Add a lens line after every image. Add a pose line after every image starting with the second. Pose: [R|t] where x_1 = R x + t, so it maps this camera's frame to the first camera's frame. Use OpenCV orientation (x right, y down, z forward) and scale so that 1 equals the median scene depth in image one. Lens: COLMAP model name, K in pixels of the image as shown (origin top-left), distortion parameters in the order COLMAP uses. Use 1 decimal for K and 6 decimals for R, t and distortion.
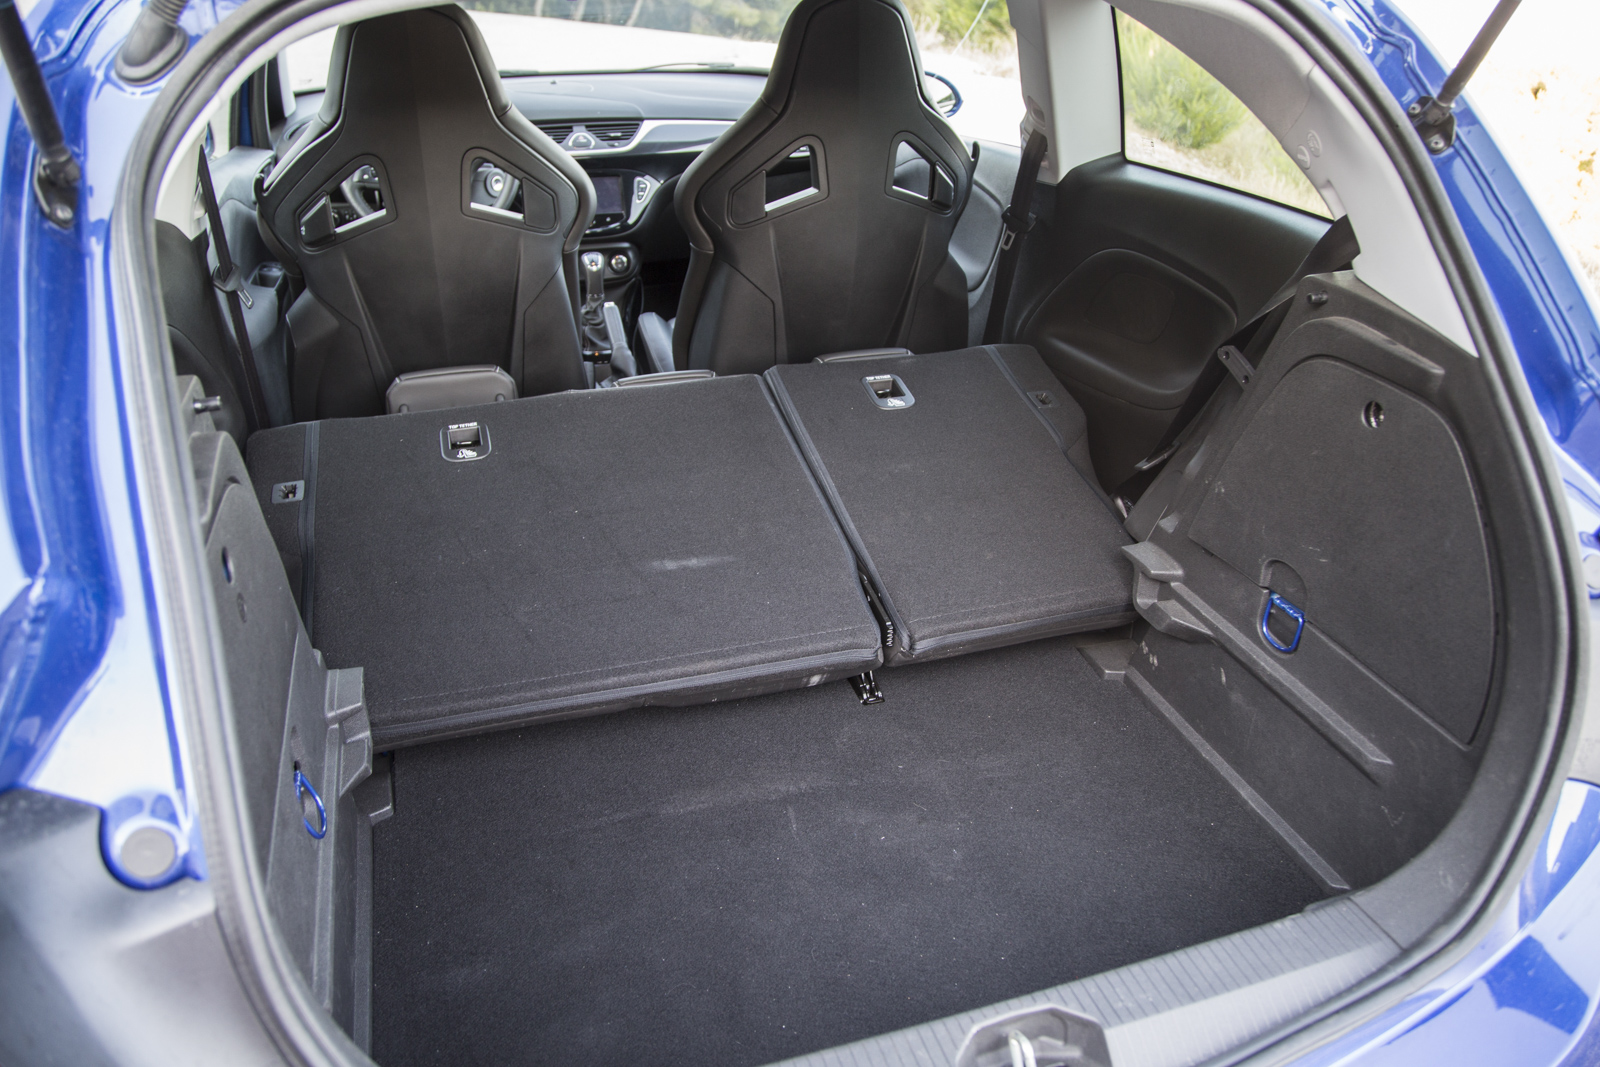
lens RADIAL K [[1187.2, 0, 800.0], [0, 1187.2, 533.5], [0, 0, 1]] dist [-0.124609, 0.064539]
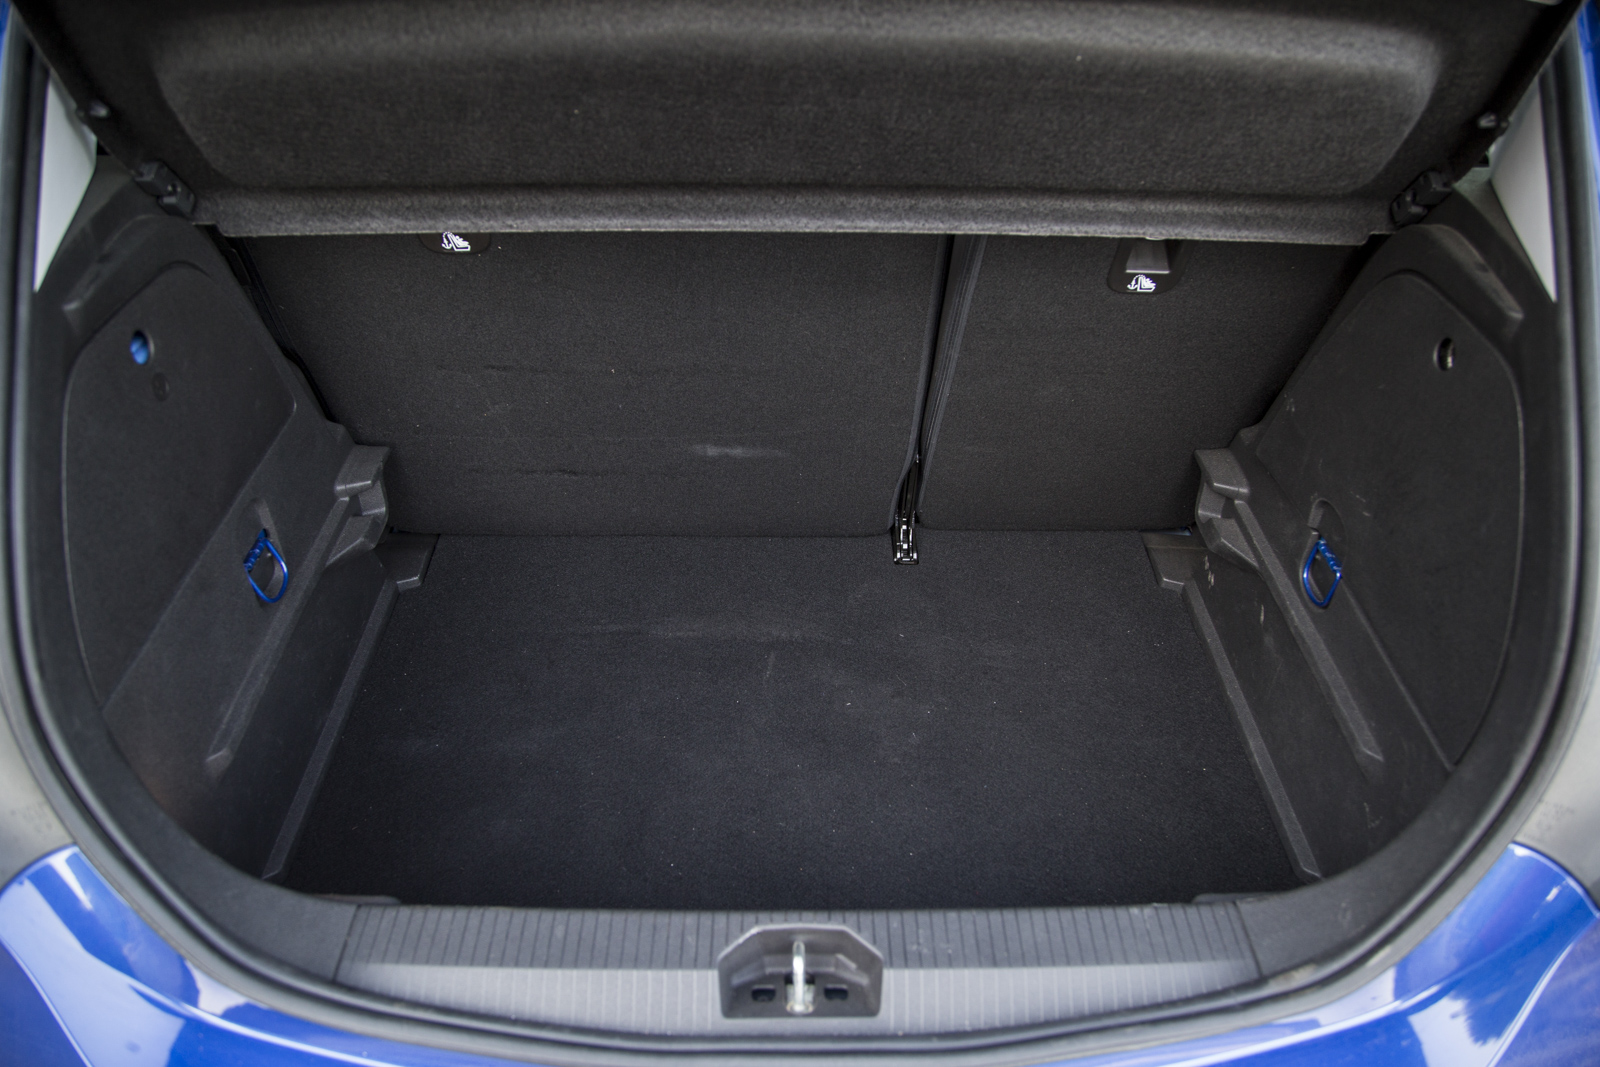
lens RADIAL K [[1141.5, 0, 800.0], [0, 1141.5, 533.5], [0, 0, 1]] dist [-0.128622, 0.048404]
pose [[0.953216, 0.184313, -0.239600, 0.250342], [-0.140346, 0.971848, 0.189249, -0.057617], [0.267735, -0.146768, 0.952248, 0.113766]]
